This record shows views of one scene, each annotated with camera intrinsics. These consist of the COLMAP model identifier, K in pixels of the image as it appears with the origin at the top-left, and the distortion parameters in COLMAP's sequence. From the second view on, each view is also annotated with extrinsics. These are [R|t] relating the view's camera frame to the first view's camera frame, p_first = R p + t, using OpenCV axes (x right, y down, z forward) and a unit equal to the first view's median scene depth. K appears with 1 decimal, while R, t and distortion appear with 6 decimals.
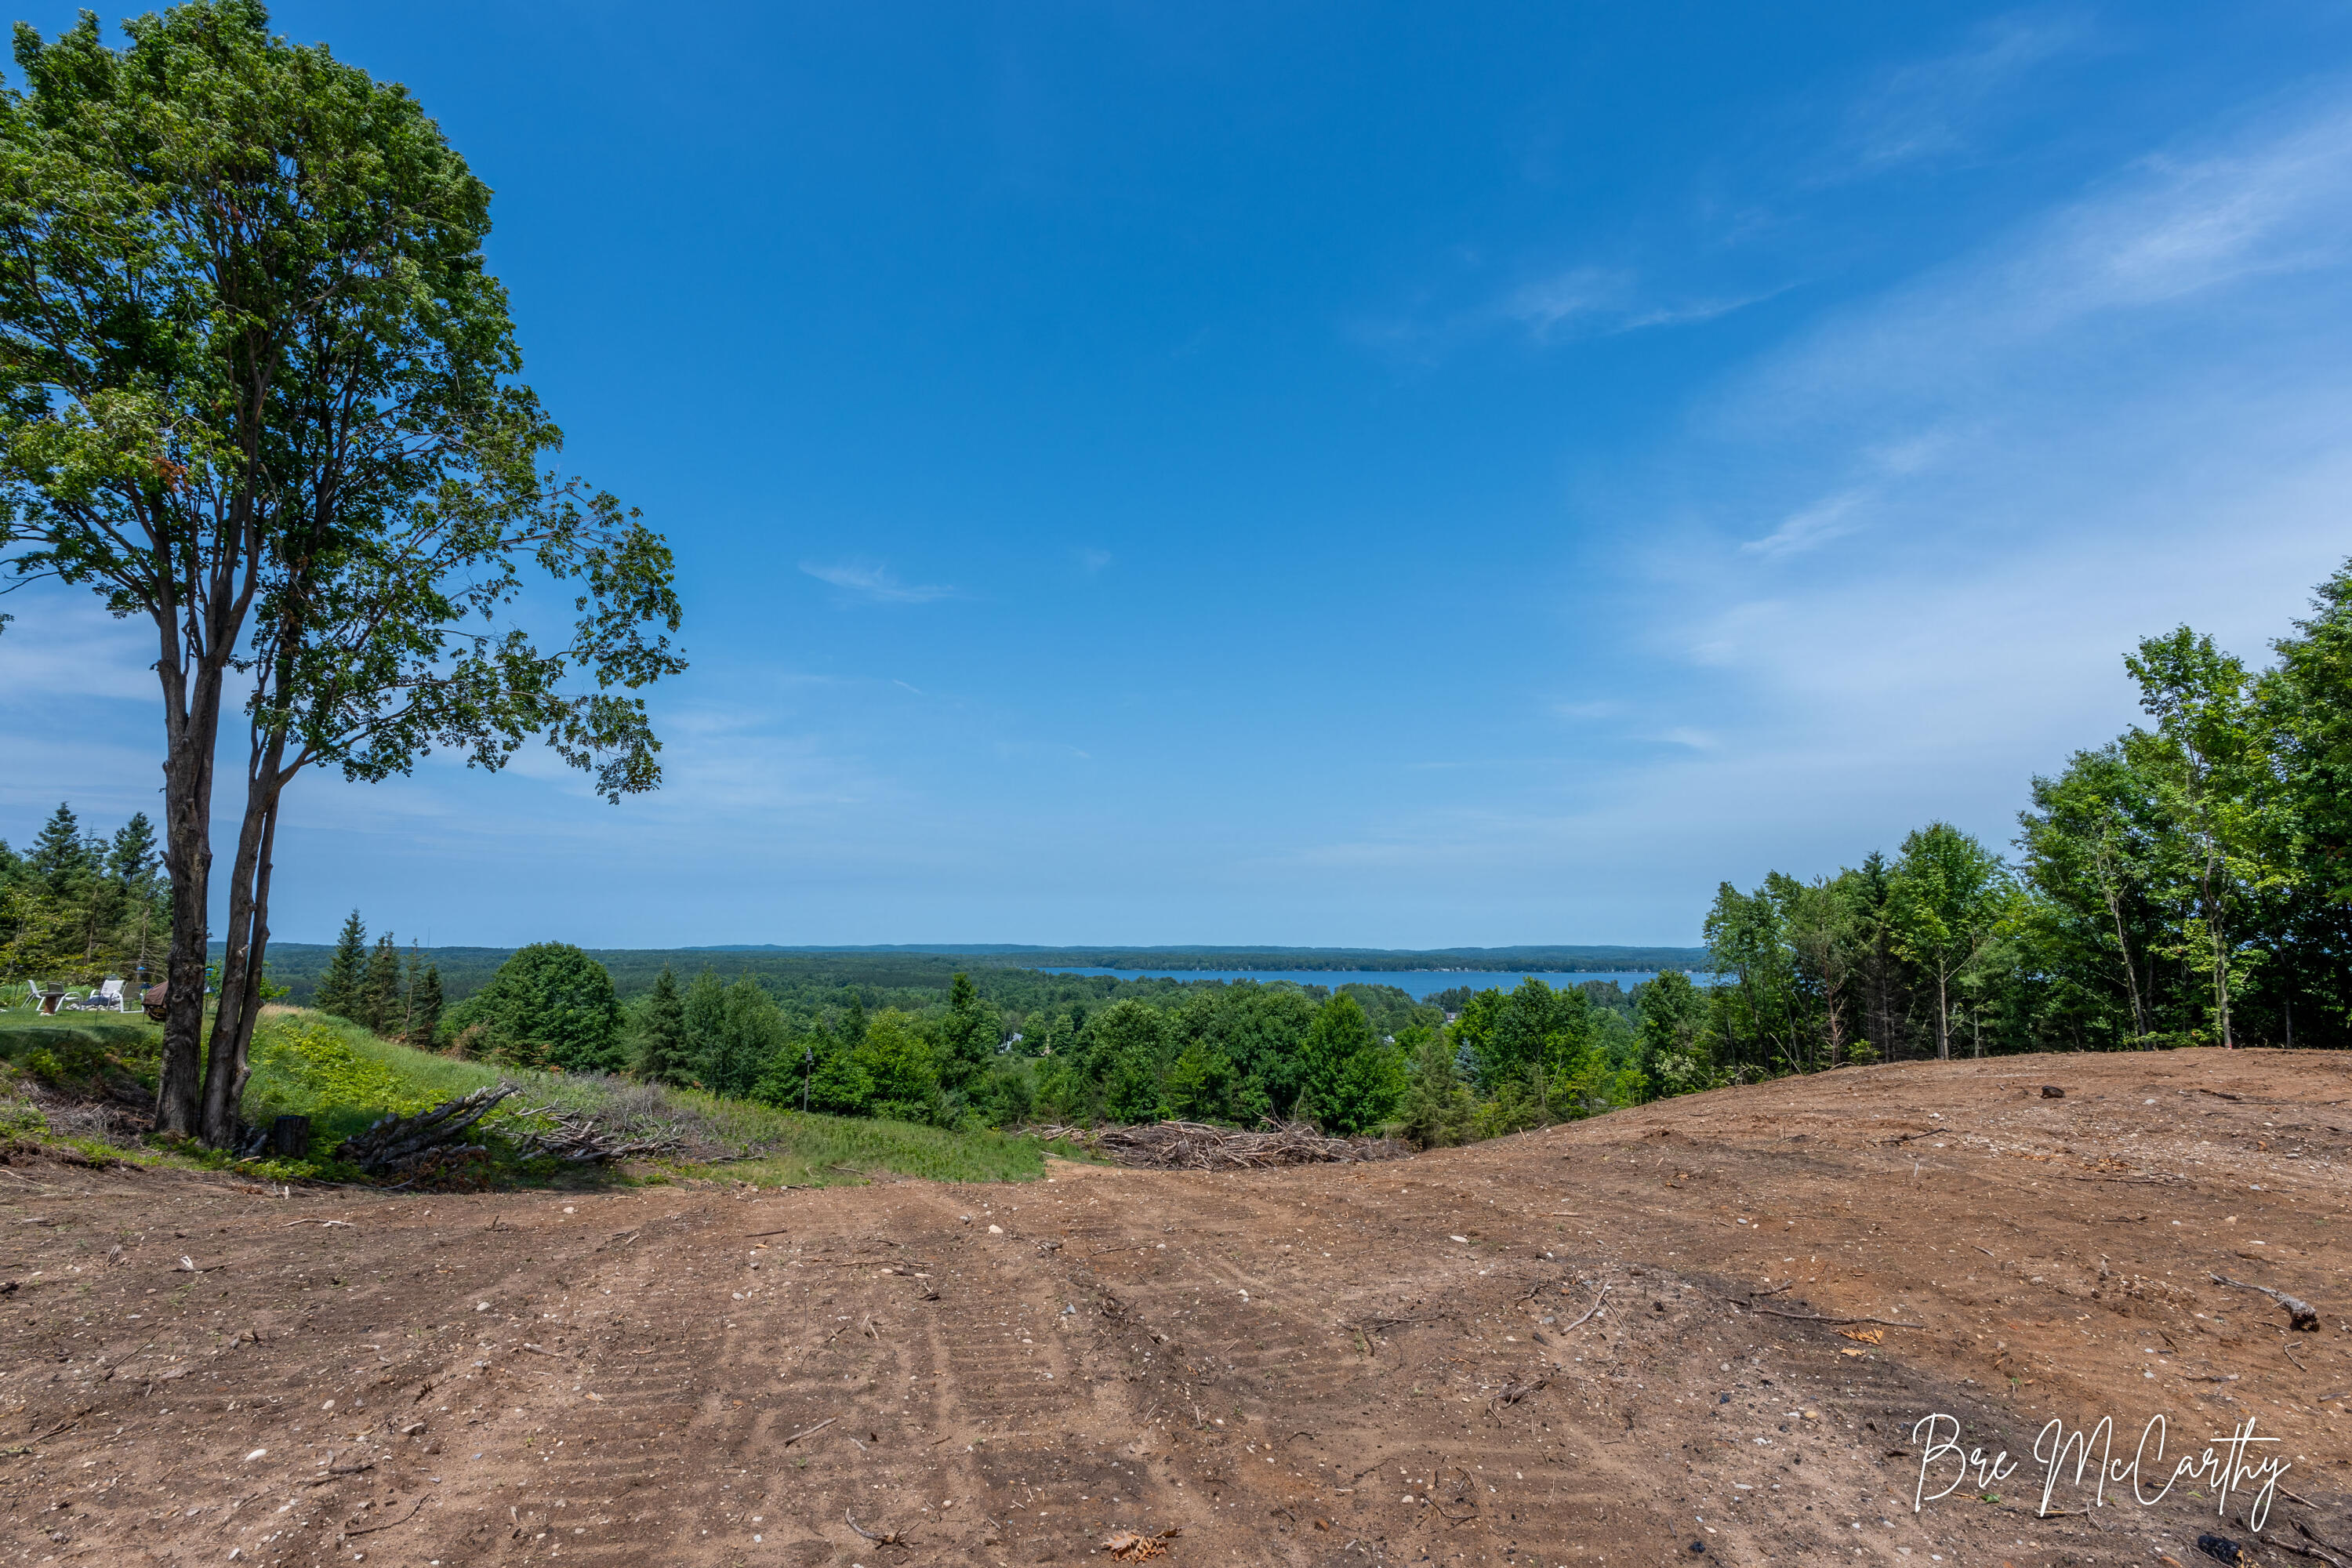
lens RADIAL K [[1169.4, 0, 1171.6], [0, 1169.4, 787.3], [0, 0, 1]] dist [-0.002282, -0.000212]
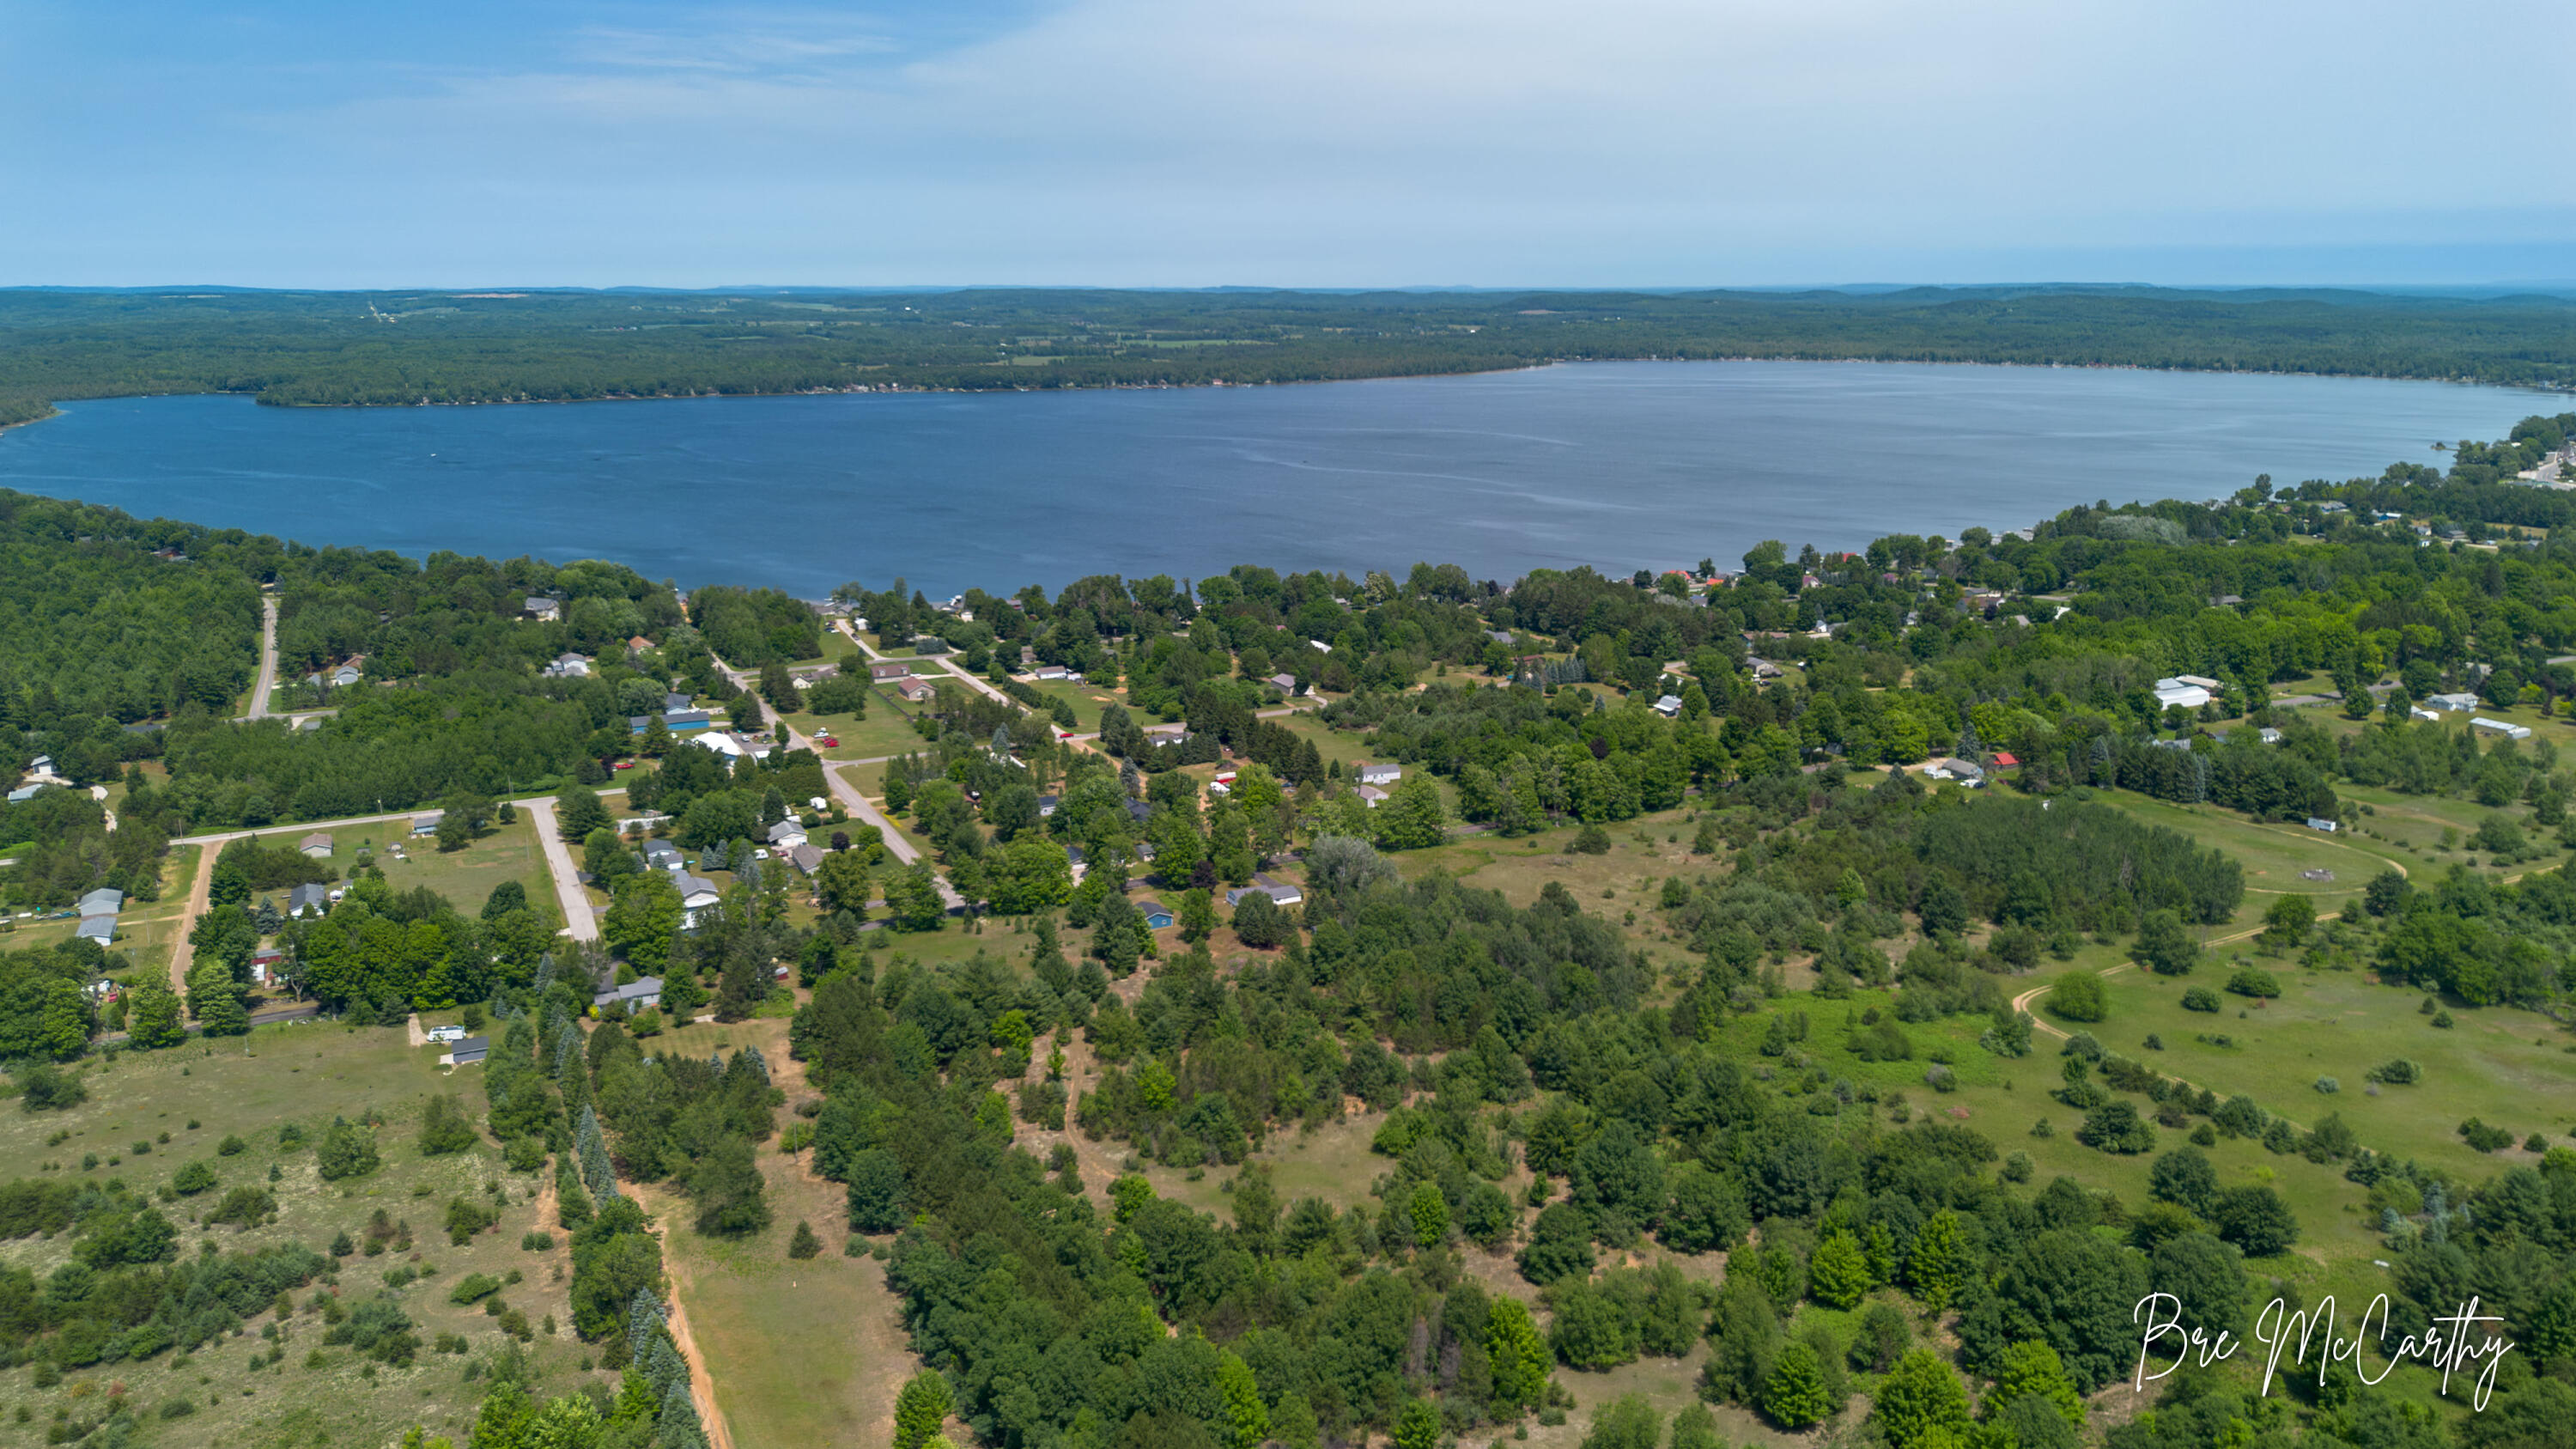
lens RADIAL K [[1841.6, 0, 1288.0], [0, 1841.6, 724.5], [0, 0, 1]] dist [0.068131, -0.066107]
pose [[0.900880, -0.112697, 0.419184, 0.059758], [-0.053344, 0.929644, 0.364577, -1.306732], [-0.430779, -0.350801, 0.831486, 0.215780]]
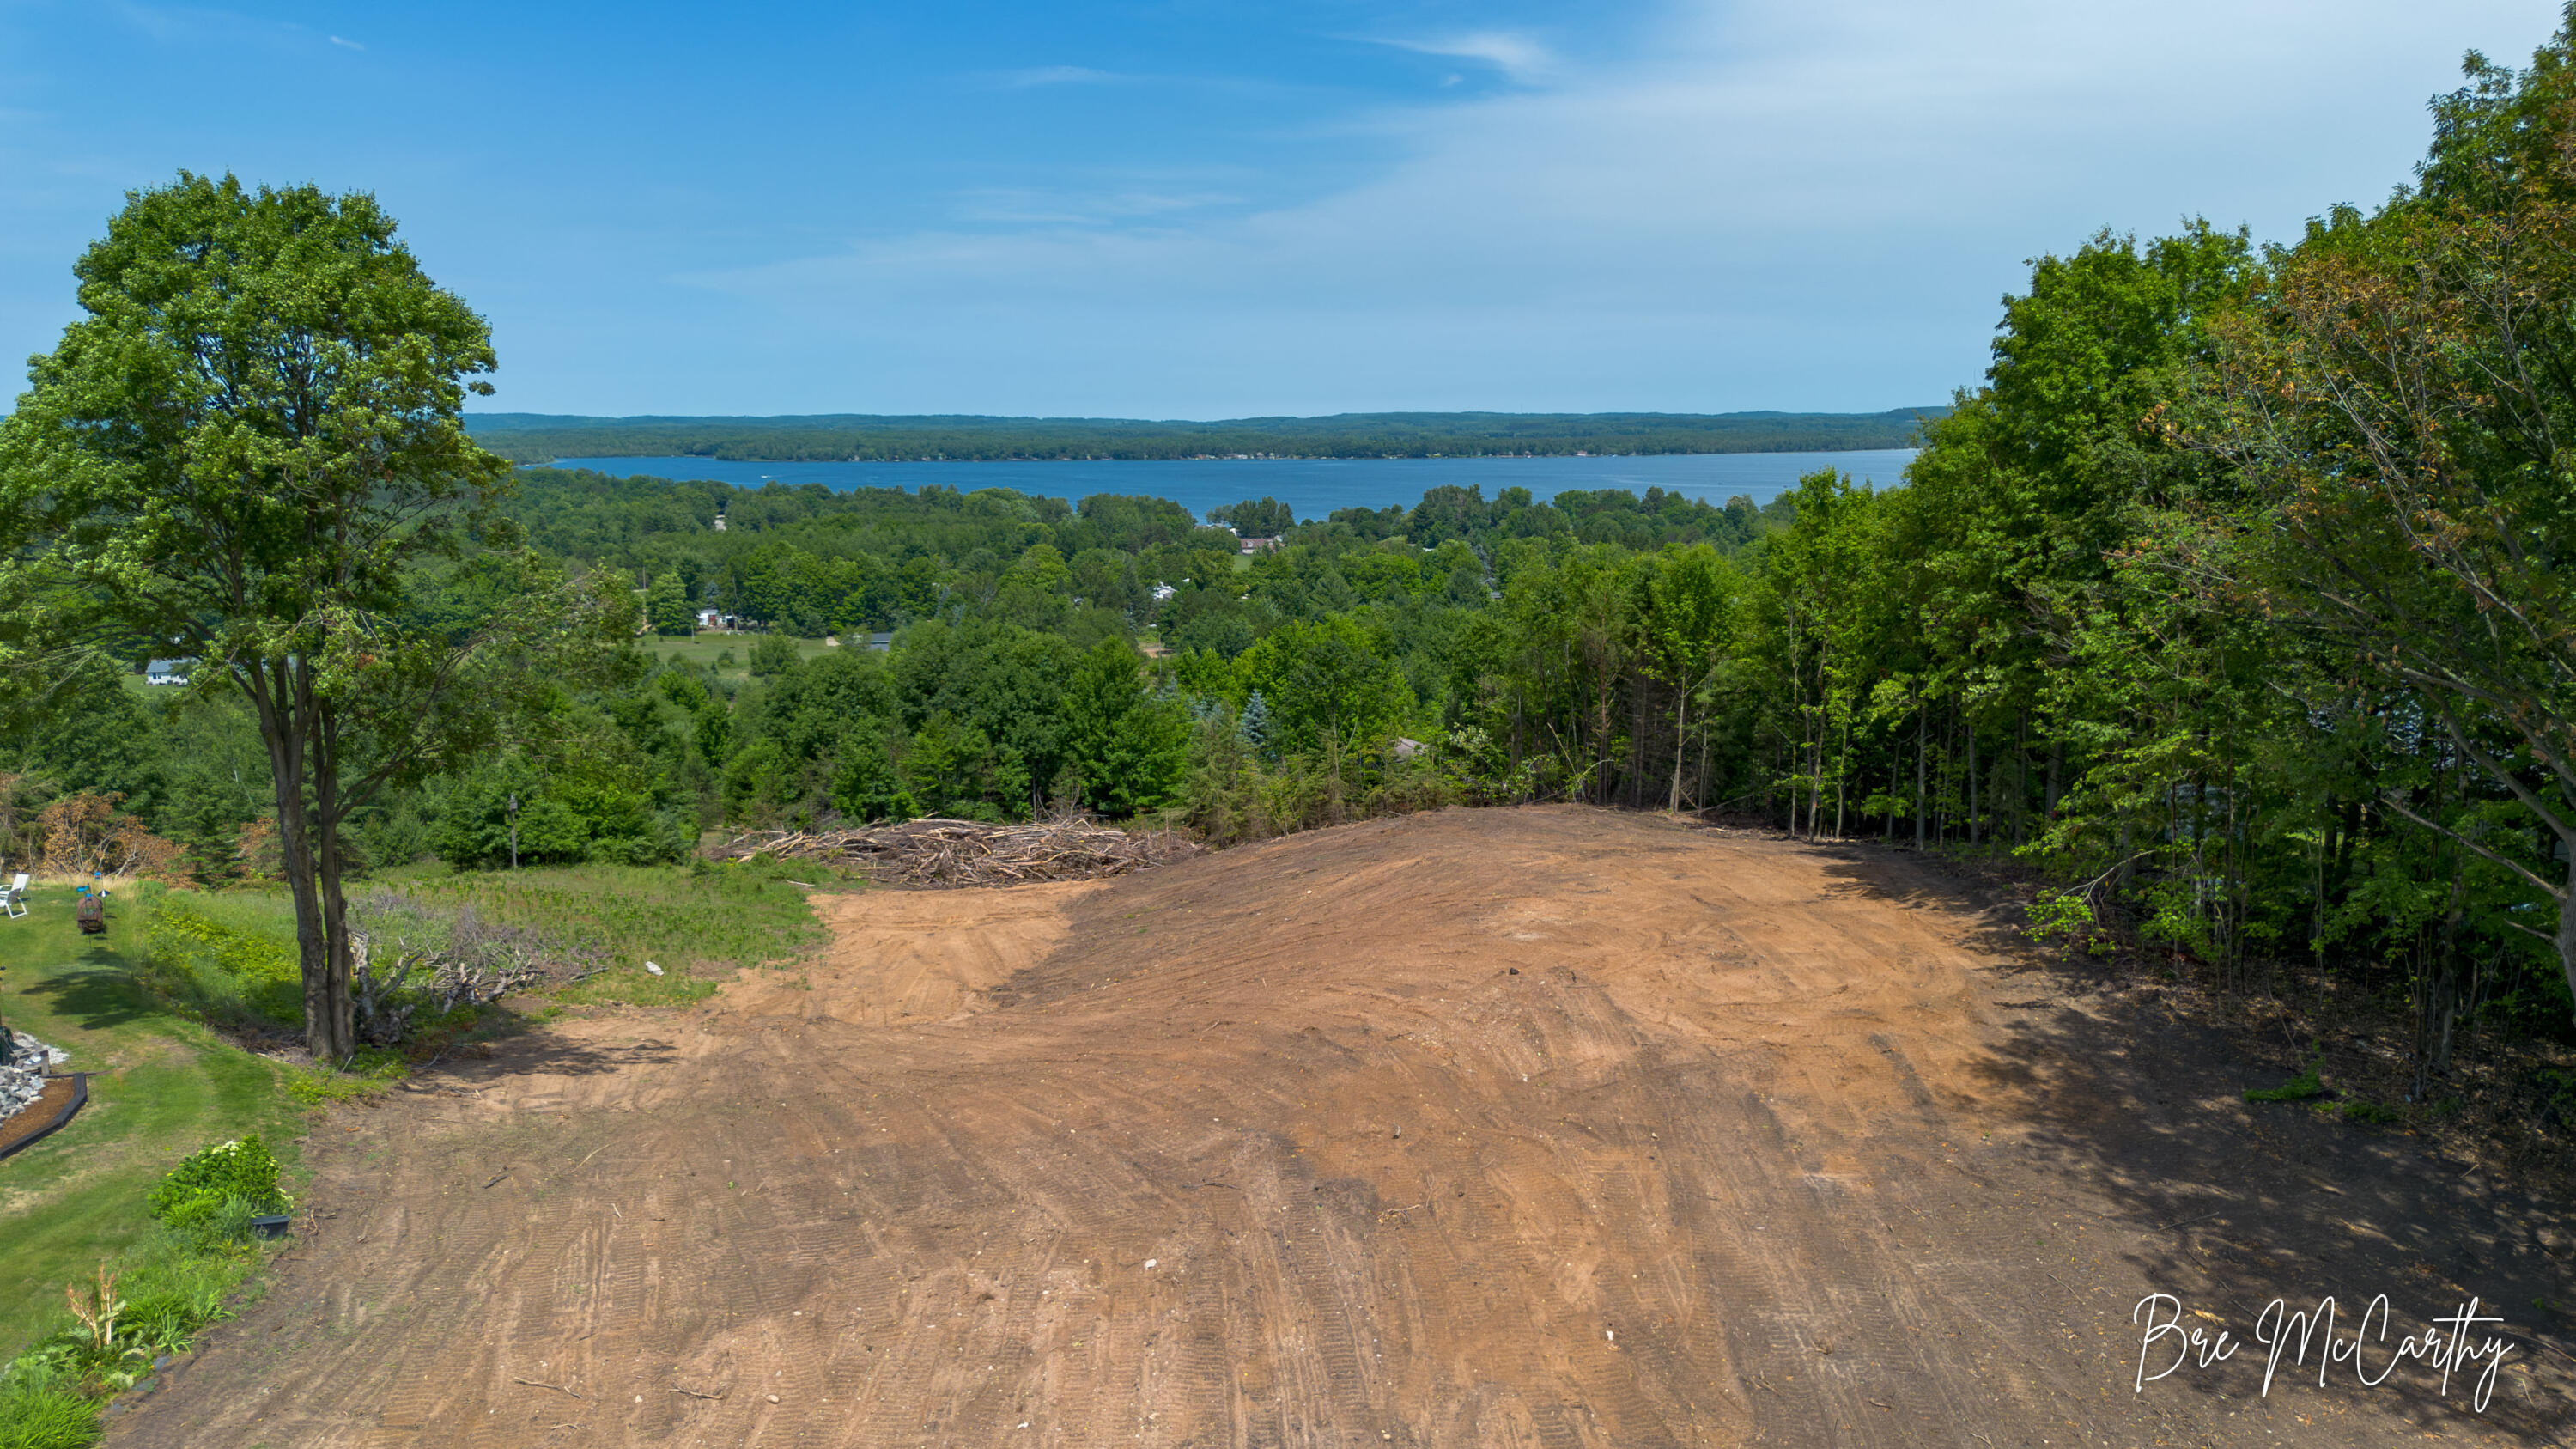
lens RADIAL K [[1827.0, 0, 1288.0], [0, 1827.0, 724.5], [0, 0, 1]] dist [0.089277, -0.123691]
pose [[0.968238, -0.049232, 0.245134, -0.062533], [-0.026403, 0.954807, 0.296051, -0.179454], [-0.248631, -0.293120, 0.923181, -0.283385]]
